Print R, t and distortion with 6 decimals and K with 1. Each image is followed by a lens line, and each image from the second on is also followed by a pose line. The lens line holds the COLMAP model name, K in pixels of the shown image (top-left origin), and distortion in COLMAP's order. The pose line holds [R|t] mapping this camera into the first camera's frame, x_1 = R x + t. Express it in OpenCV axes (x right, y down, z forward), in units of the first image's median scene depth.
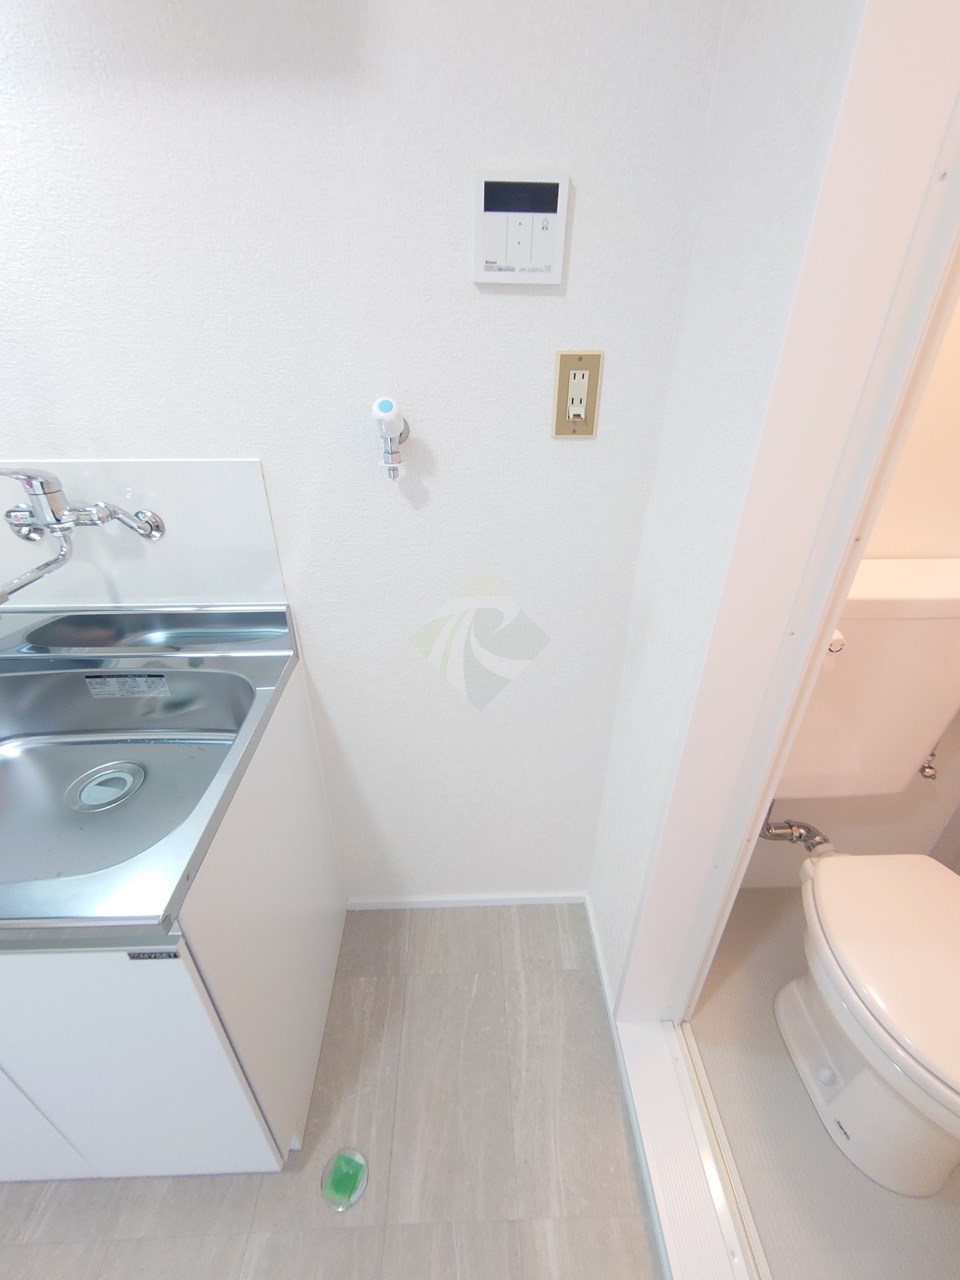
lens RADIAL K [[553.4, 0, 476.2], [0, 553.4, 639.1], [0, 0, 1]] dist [0.015086, -0.000496]
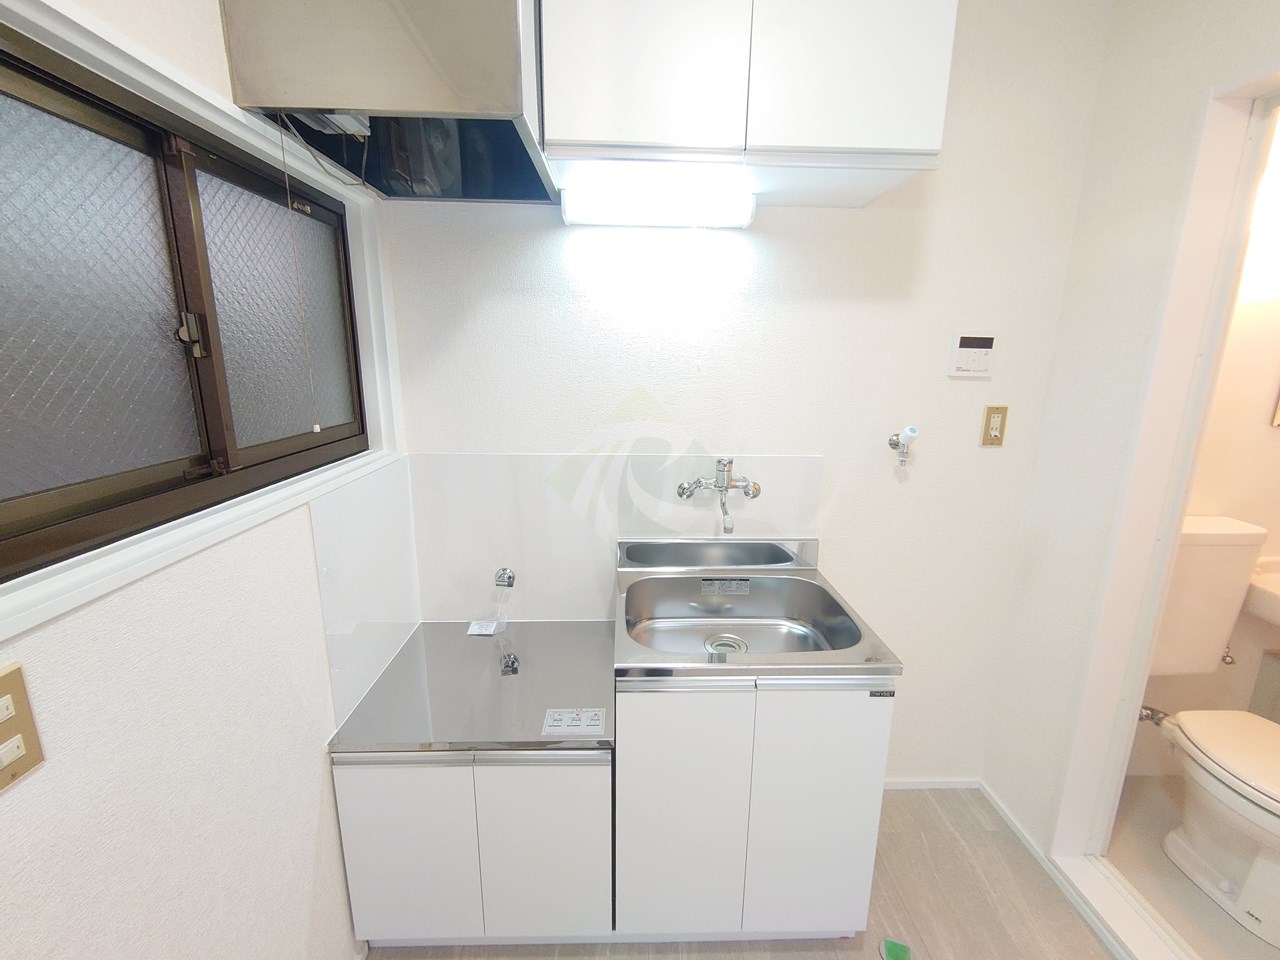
lens RADIAL K [[553.4, 0, 643.9], [0, 553.4, 479.1], [0, 0, 1]] dist [0.015086, -0.000496]
pose [[0.999887, 0.013273, 0.007093, -1.012264], [-0.010557, 0.954522, -0.297954, 0.311431], [-0.010725, 0.297846, 0.954554, -0.744006]]
